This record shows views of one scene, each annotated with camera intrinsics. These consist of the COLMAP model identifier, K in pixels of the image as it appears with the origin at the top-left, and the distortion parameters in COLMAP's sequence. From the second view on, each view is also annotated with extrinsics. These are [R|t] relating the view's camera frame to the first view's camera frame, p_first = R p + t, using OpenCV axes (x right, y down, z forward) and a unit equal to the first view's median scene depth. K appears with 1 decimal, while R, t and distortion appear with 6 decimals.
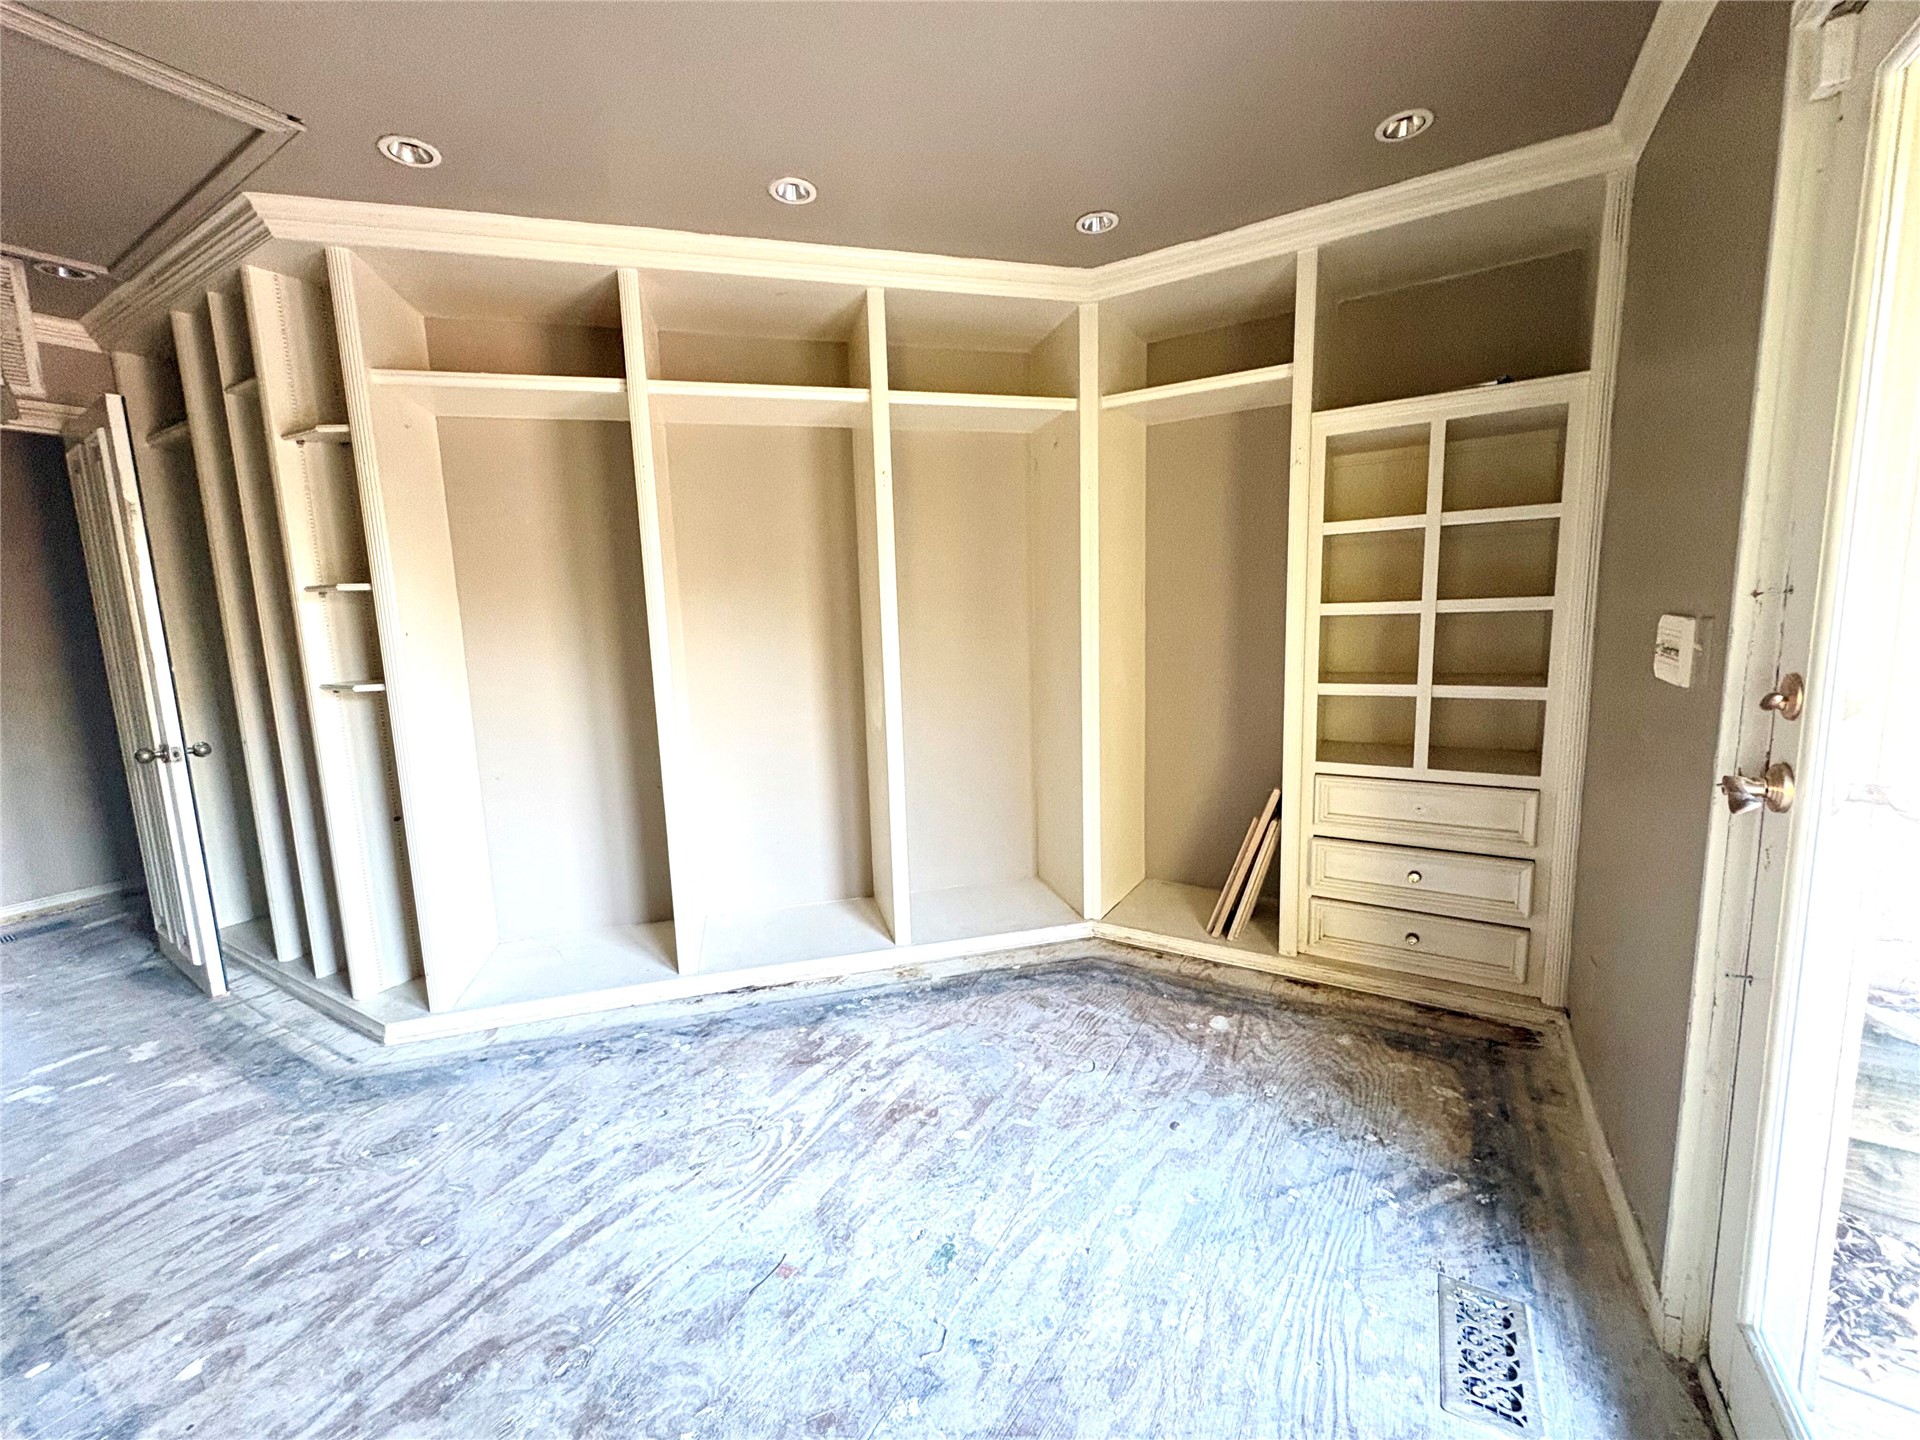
lens RADIAL K [[766.3, 0, 964.6], [0, 766.3, 715.7], [0, 0, 1]] dist [0.002825, -0.000064]
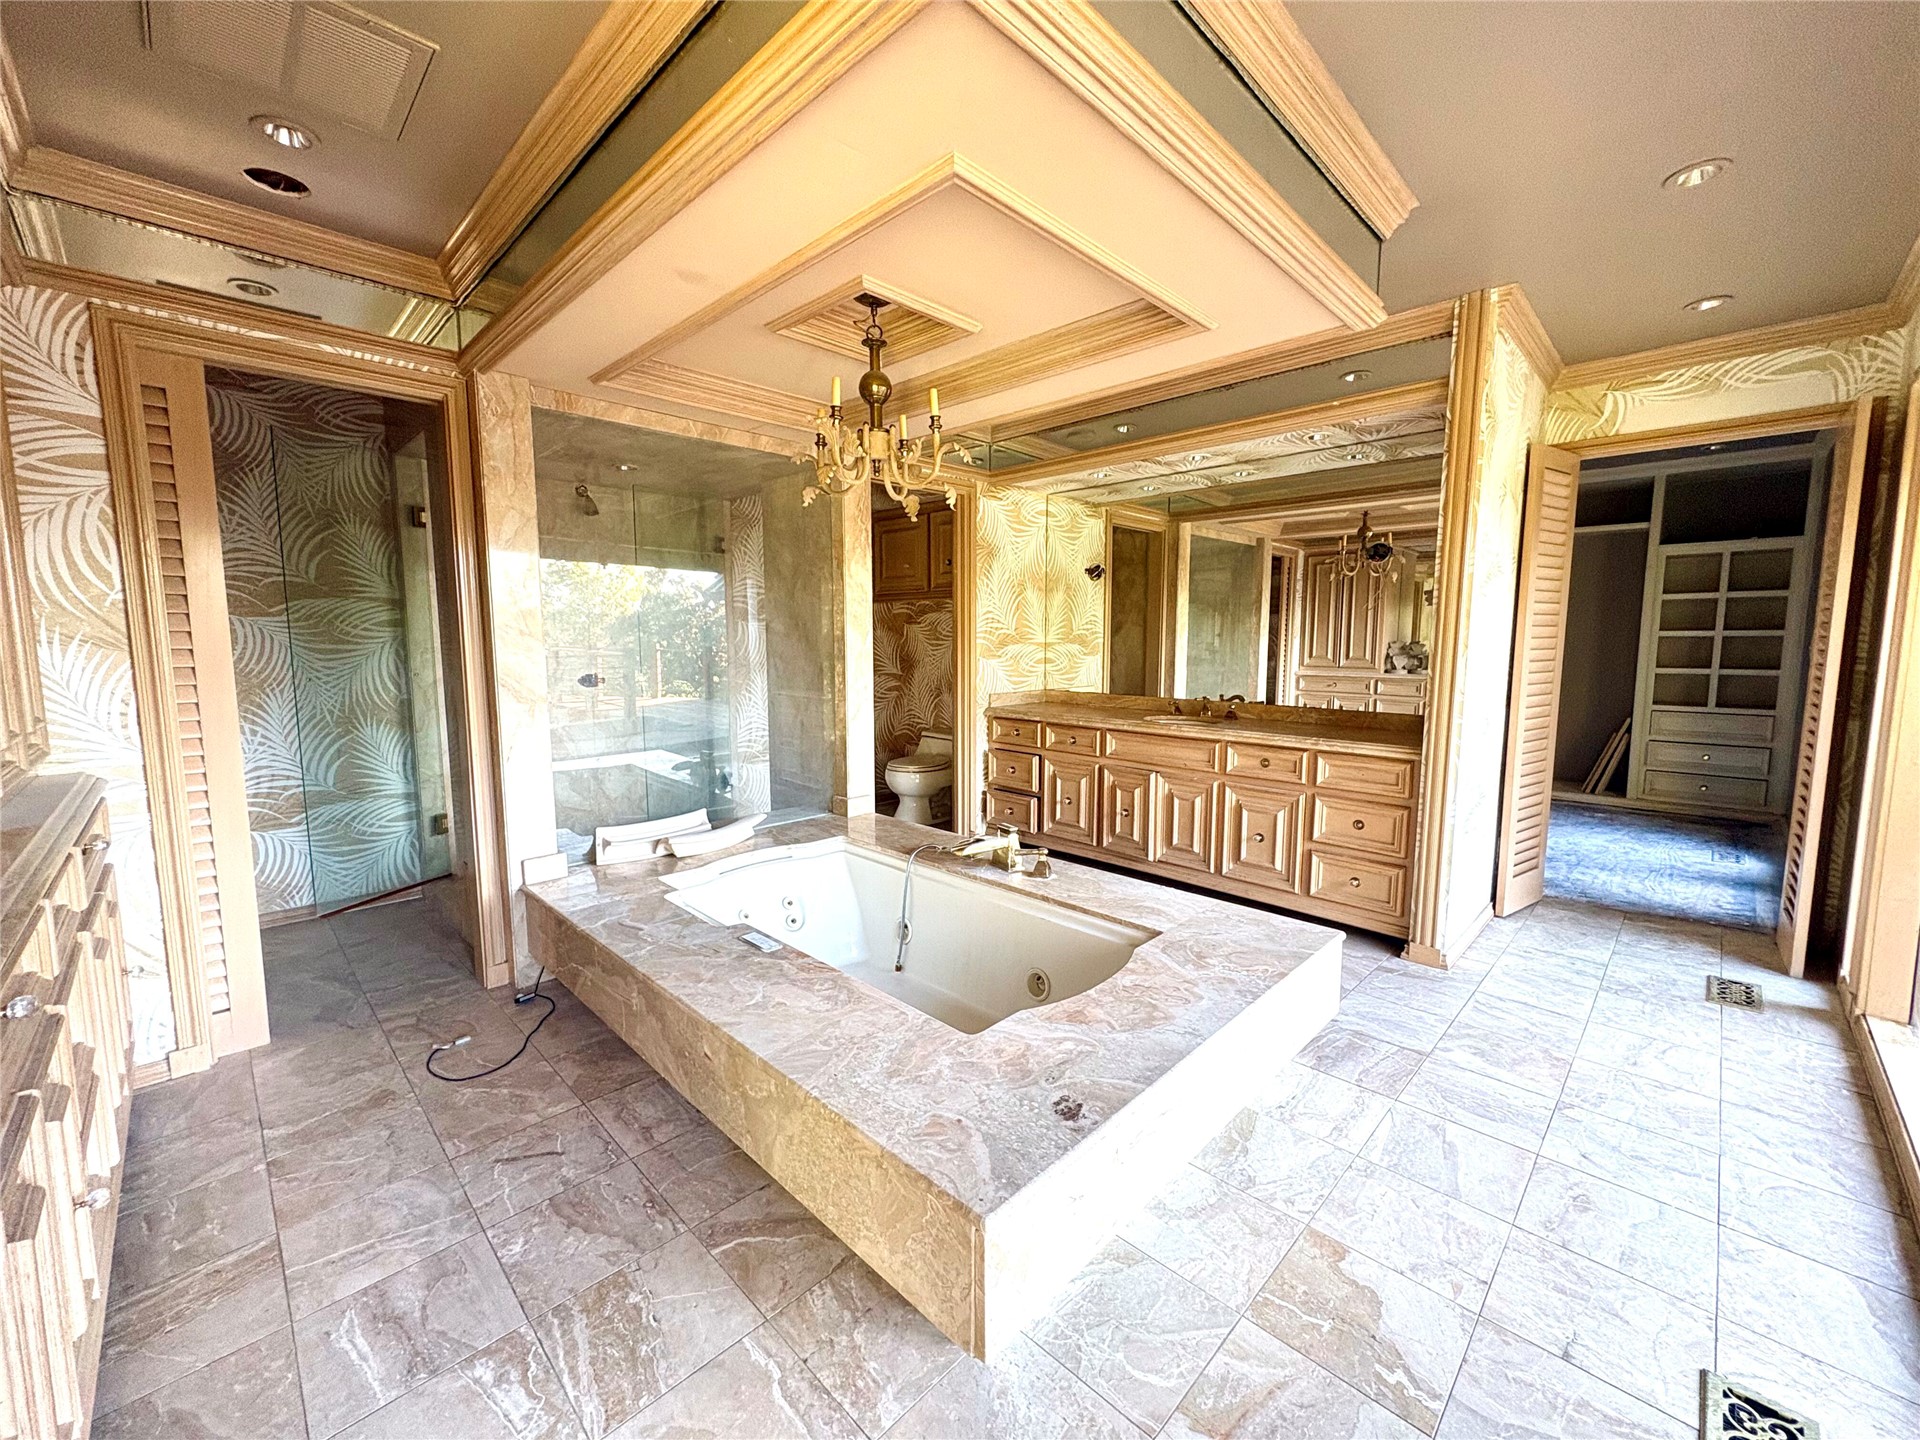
lens RADIAL K [[766.3, 0, 957.5], [0, 766.3, 722.0], [0, 0, 1]] dist [0.002825, -0.000064]
pose [[0.970687, 0.055242, -0.233912, -1.108337], [-0.061006, 0.997984, -0.017473, 0.316559], [0.232475, 0.031231, 0.972101, -1.844868]]
